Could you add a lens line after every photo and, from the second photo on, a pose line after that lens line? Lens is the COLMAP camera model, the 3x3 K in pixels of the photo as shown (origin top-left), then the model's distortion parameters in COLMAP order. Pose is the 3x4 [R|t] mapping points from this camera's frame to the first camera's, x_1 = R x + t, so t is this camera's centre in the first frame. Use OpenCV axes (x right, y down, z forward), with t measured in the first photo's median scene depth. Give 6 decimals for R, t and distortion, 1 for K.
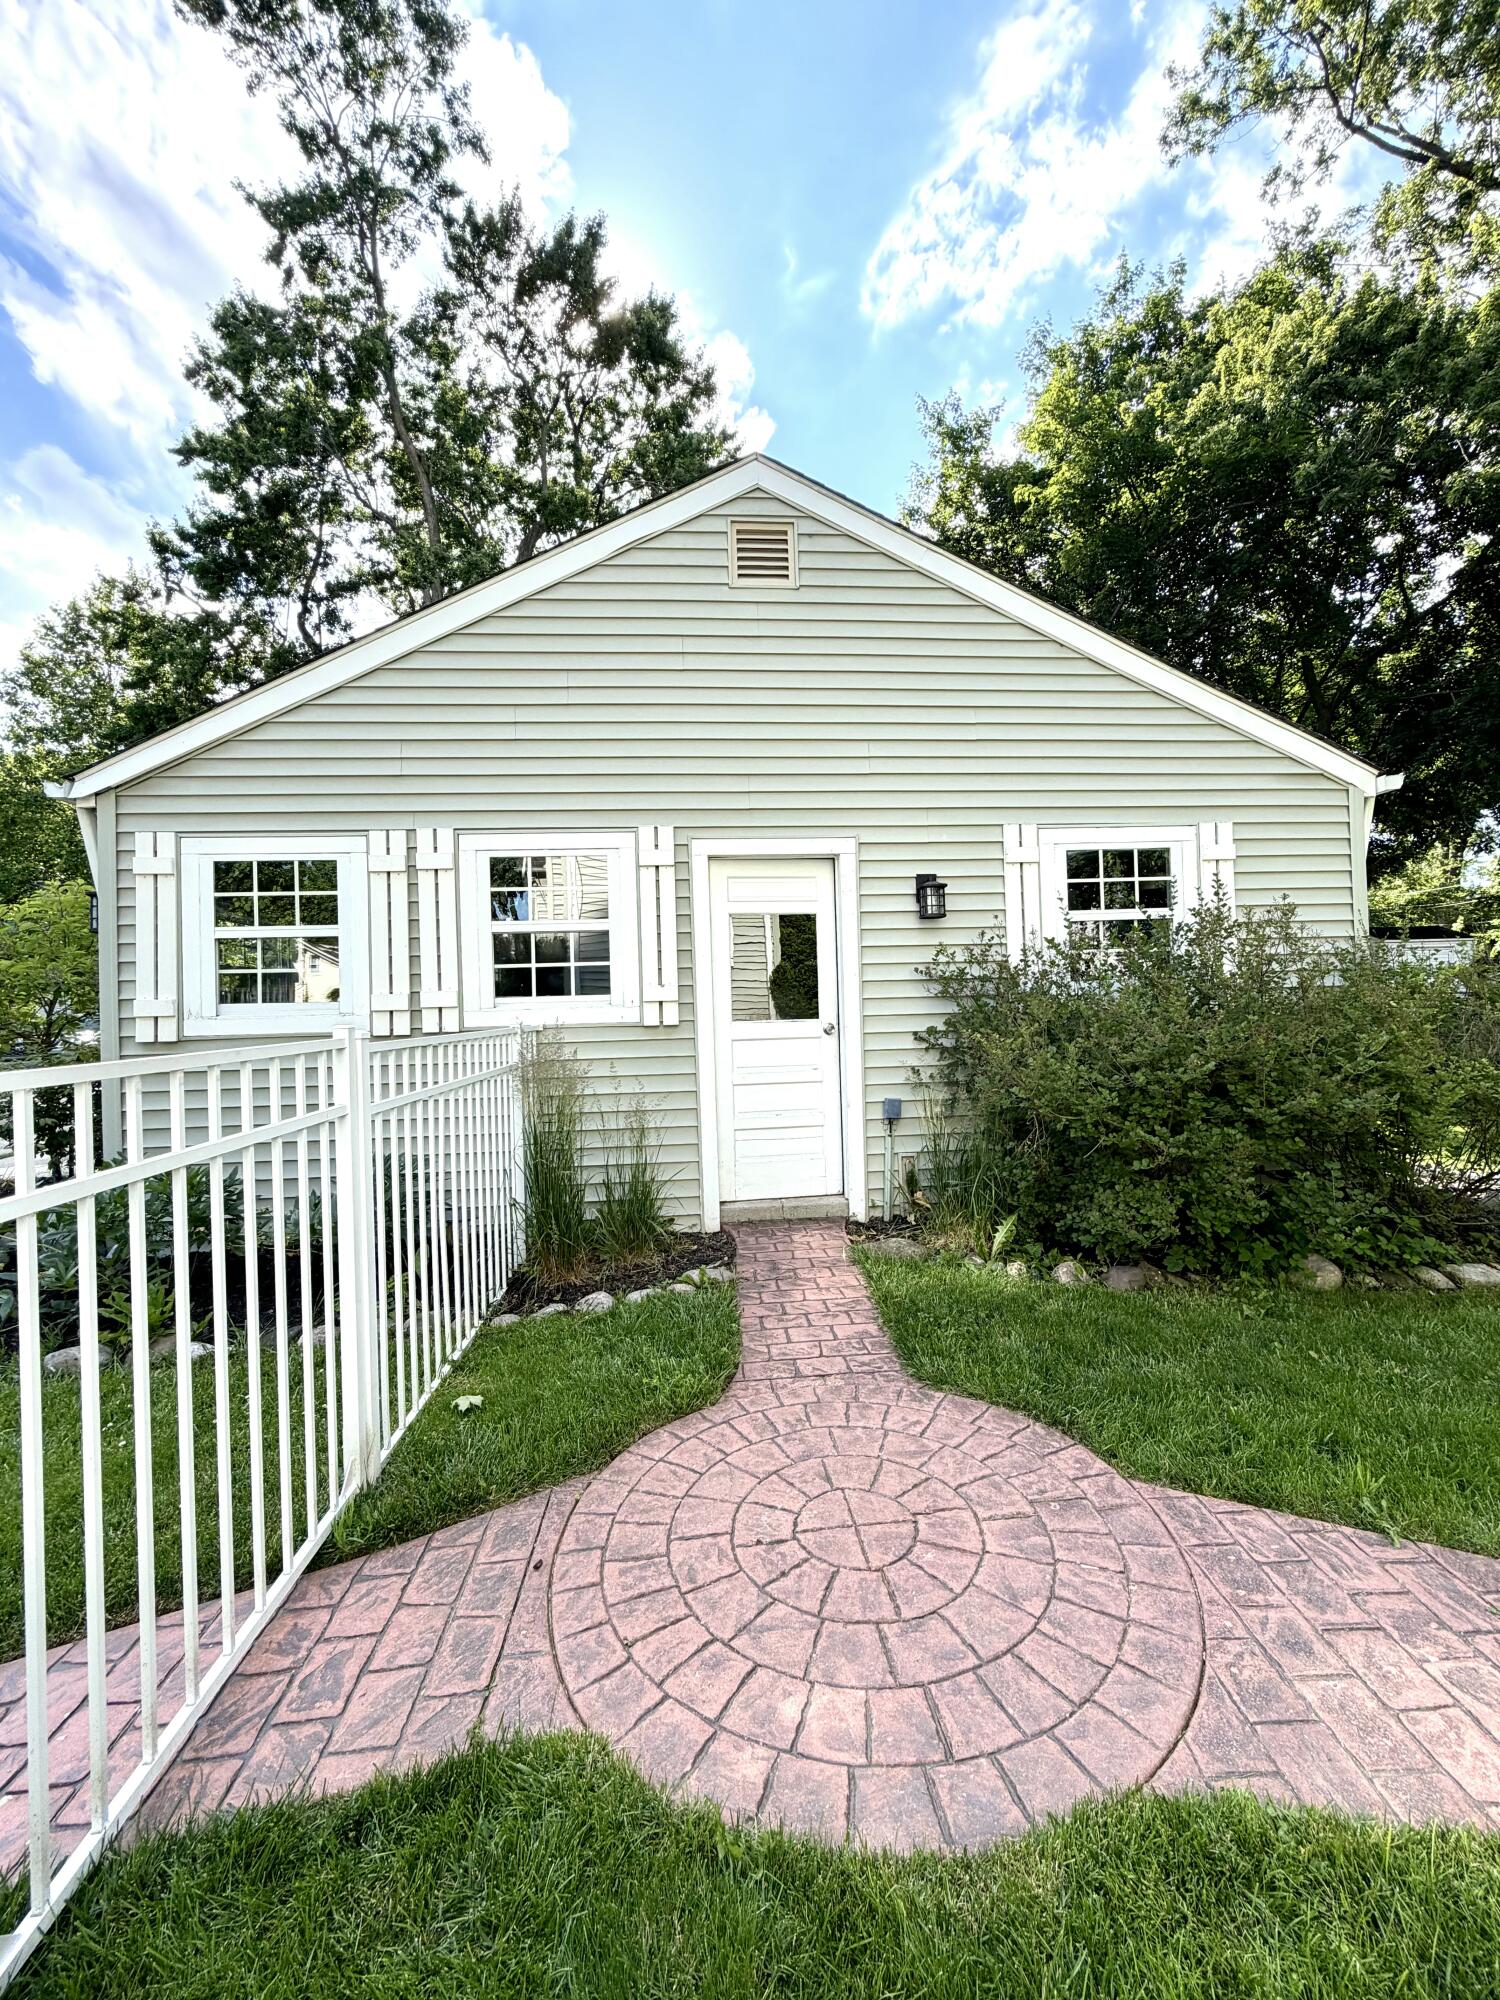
lens RADIAL K [[784.5, 0, 750.0], [0, 784.5, 1000.0], [0, 0, 1]] dist [-0.002441, -0.000343]
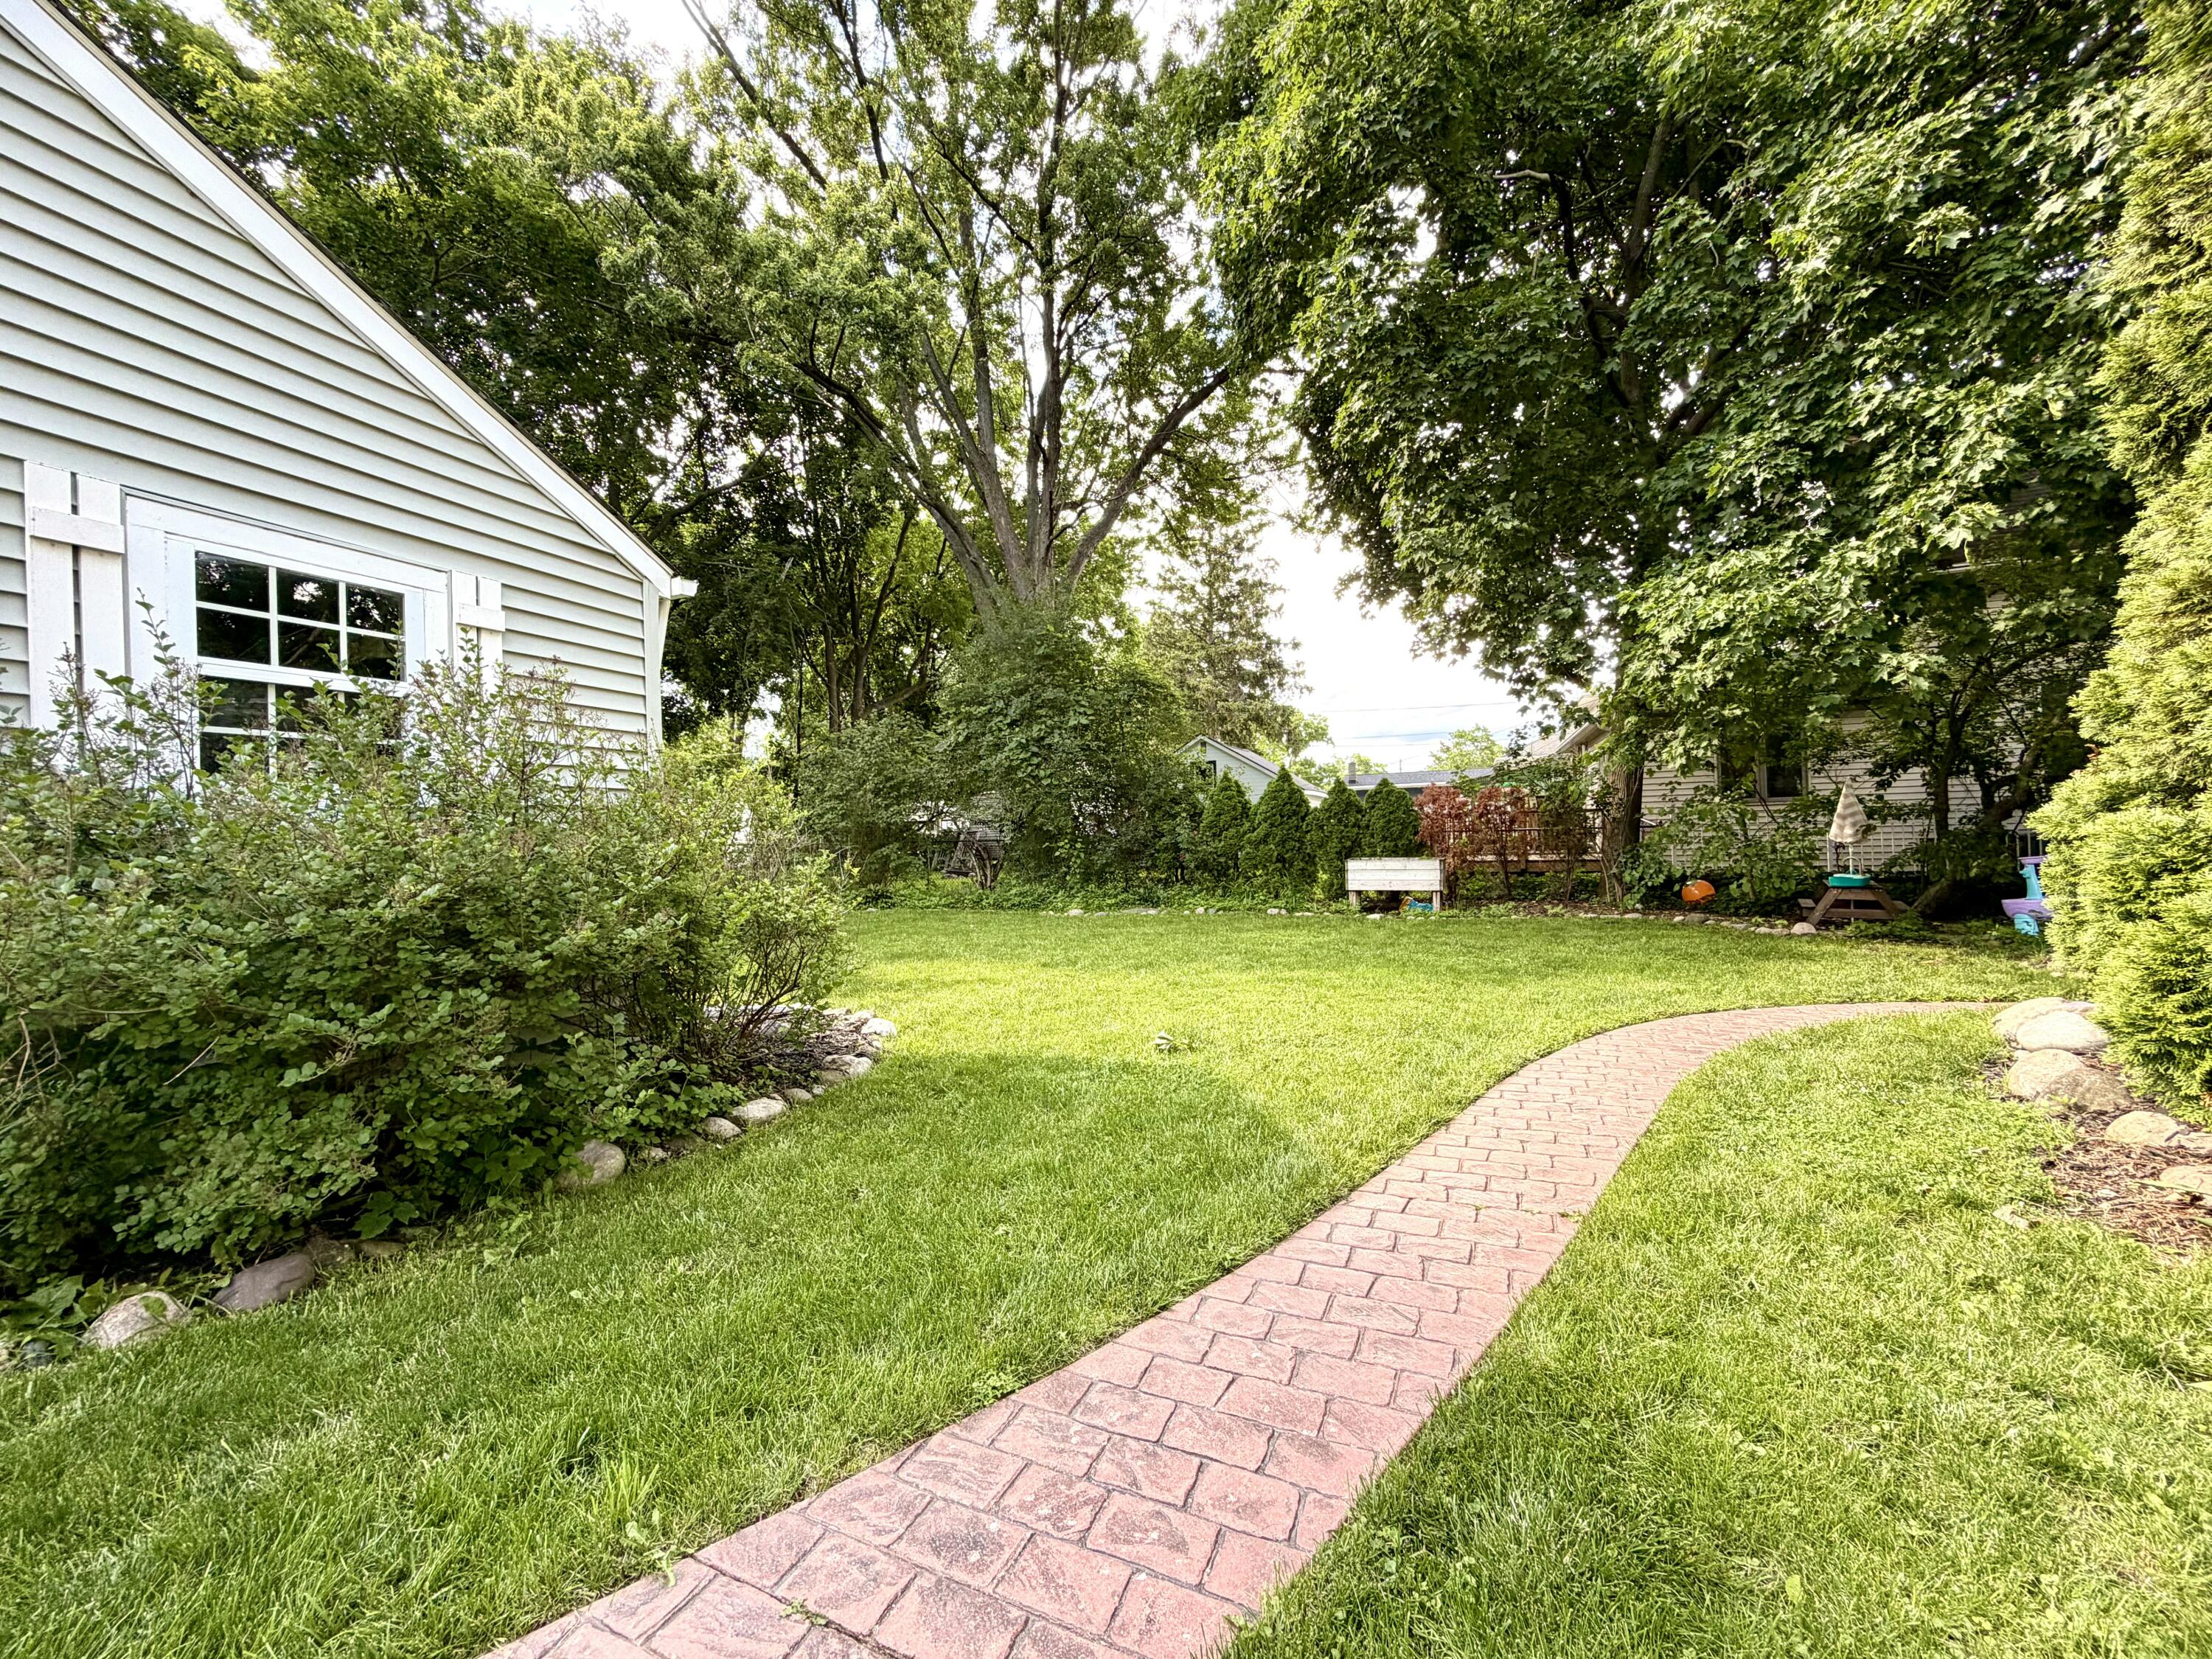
lens RADIAL K [[867.7, 0, 1106.0], [0, 867.7, 829.5], [0, 0, 1]] dist [-0.002441, -0.000343]
pose [[0.423585, 0.025831, 0.905488, 0.162166], [0.008118, 0.999445, -0.032309, 0.053481], [-0.905820, 0.021036, 0.423140, 0.184444]]
